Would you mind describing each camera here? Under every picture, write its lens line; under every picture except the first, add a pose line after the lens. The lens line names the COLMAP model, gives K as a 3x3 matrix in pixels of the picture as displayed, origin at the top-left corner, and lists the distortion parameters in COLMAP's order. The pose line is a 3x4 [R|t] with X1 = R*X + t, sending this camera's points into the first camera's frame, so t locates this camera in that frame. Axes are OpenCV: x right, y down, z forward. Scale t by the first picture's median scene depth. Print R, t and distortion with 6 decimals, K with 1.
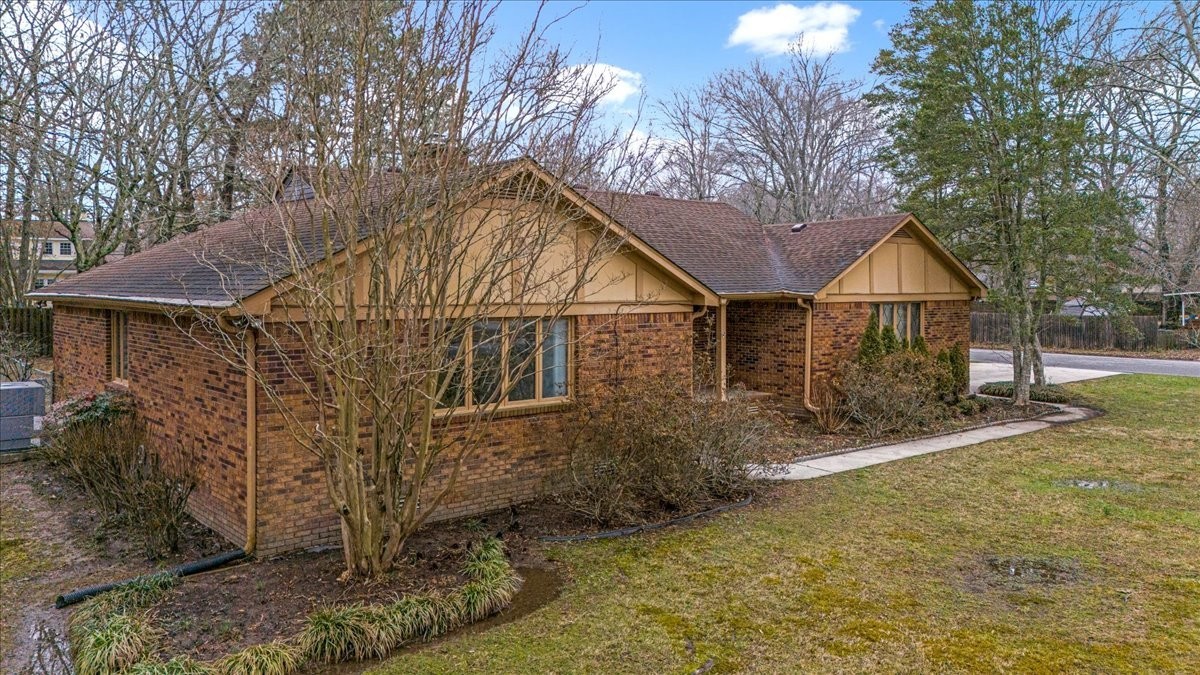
lens RADIAL K [[919.8, 0, 604.9], [0, 919.8, 305.4], [0, 0, 1]] dist [0.089677, -0.101028]
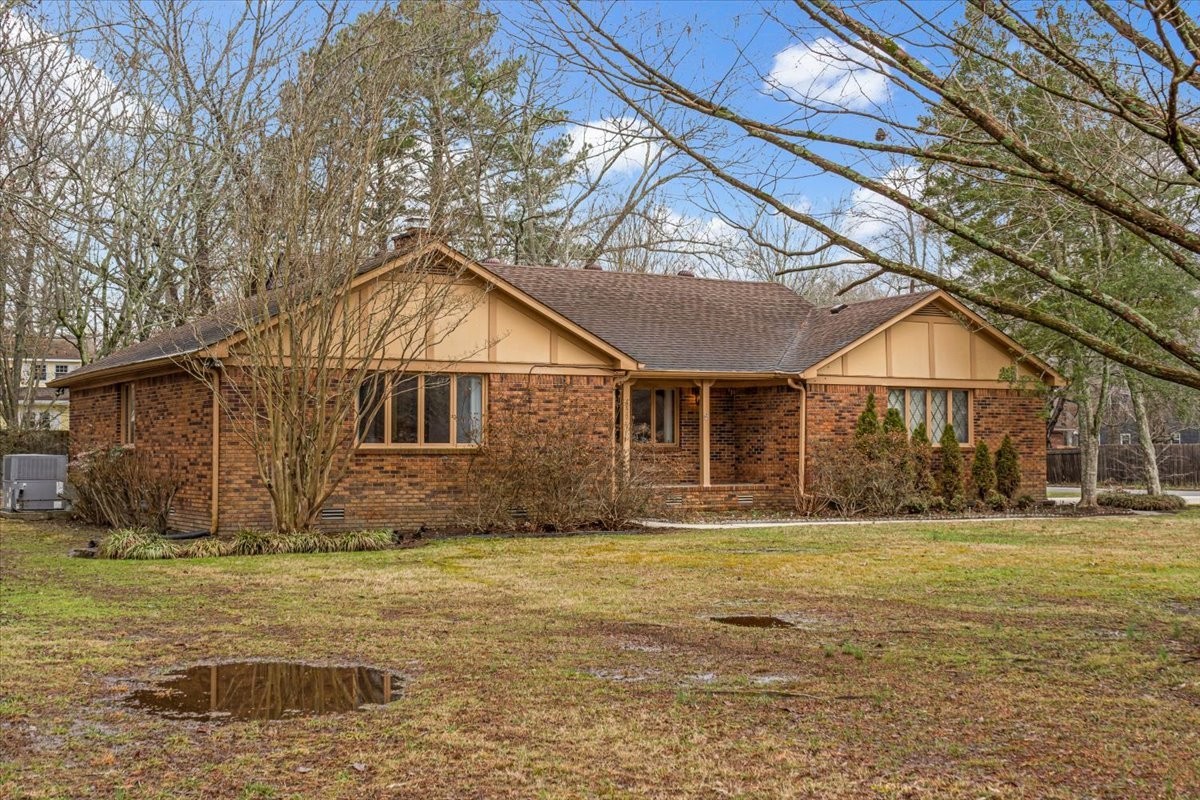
lens RADIAL K [[1637.4, 0, 600.0], [0, 1637.4, 400.0], [0, 0, 1]] dist [-0.015400, 0.009137]
pose [[0.981236, -0.008310, -0.192629, 0.455186], [-0.002814, 0.998347, -0.057404, 0.147086], [0.192788, 0.056869, 0.979591, -0.891960]]
